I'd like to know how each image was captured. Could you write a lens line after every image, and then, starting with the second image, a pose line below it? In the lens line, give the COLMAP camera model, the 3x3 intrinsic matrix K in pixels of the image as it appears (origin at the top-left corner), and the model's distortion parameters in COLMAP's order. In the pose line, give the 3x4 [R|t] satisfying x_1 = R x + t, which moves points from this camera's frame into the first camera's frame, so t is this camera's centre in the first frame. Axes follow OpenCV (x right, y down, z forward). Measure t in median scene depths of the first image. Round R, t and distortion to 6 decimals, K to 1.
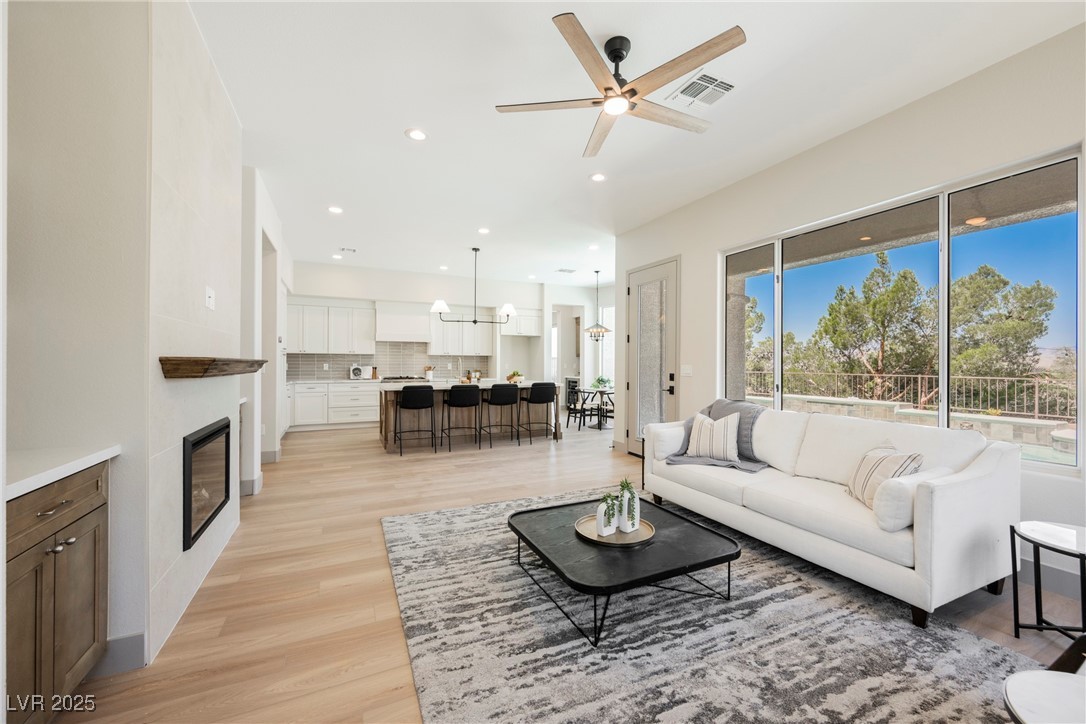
lens RADIAL K [[425.3, 0, 541.6], [0, 425.3, 359.5], [0, 0, 1]] dist [-0.001917, 0.000010]
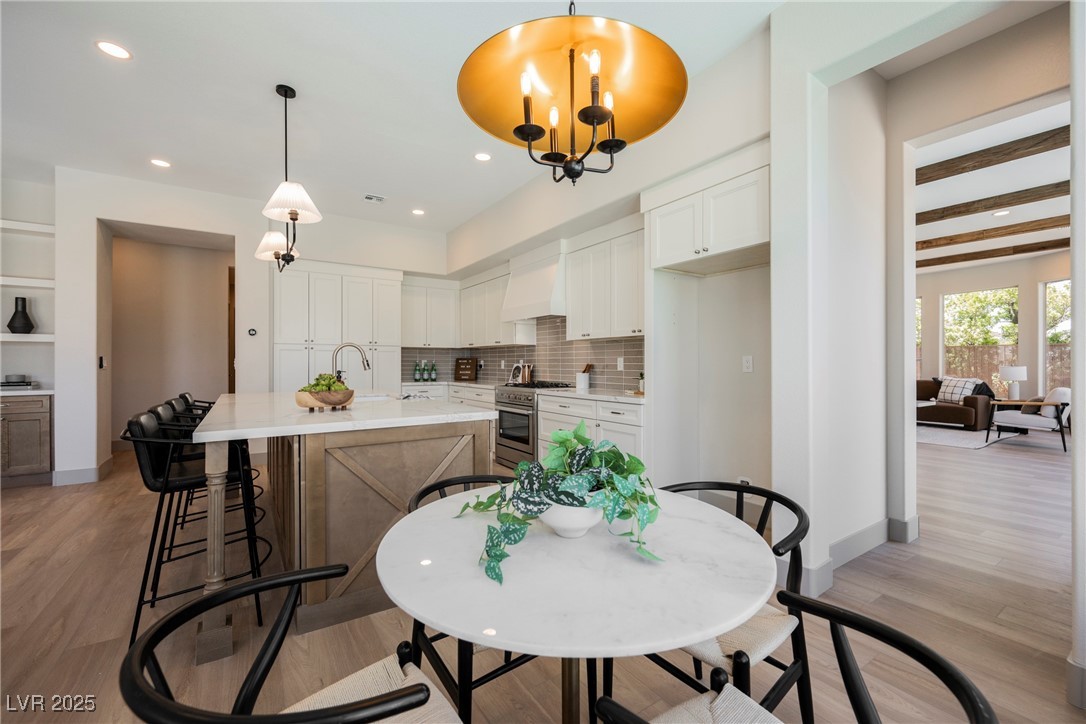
lens RADIAL K [[452.1, 0, 544.4], [0, 452.1, 364.4], [0, 0, 1]] dist [-0.001059, -0.000769]
pose [[0.148451, -0.000415, -0.988920, 0.382239], [0.008986, 0.999959, 0.000929, 0.023755], [0.988879, -0.009025, 0.148449, 1.347634]]
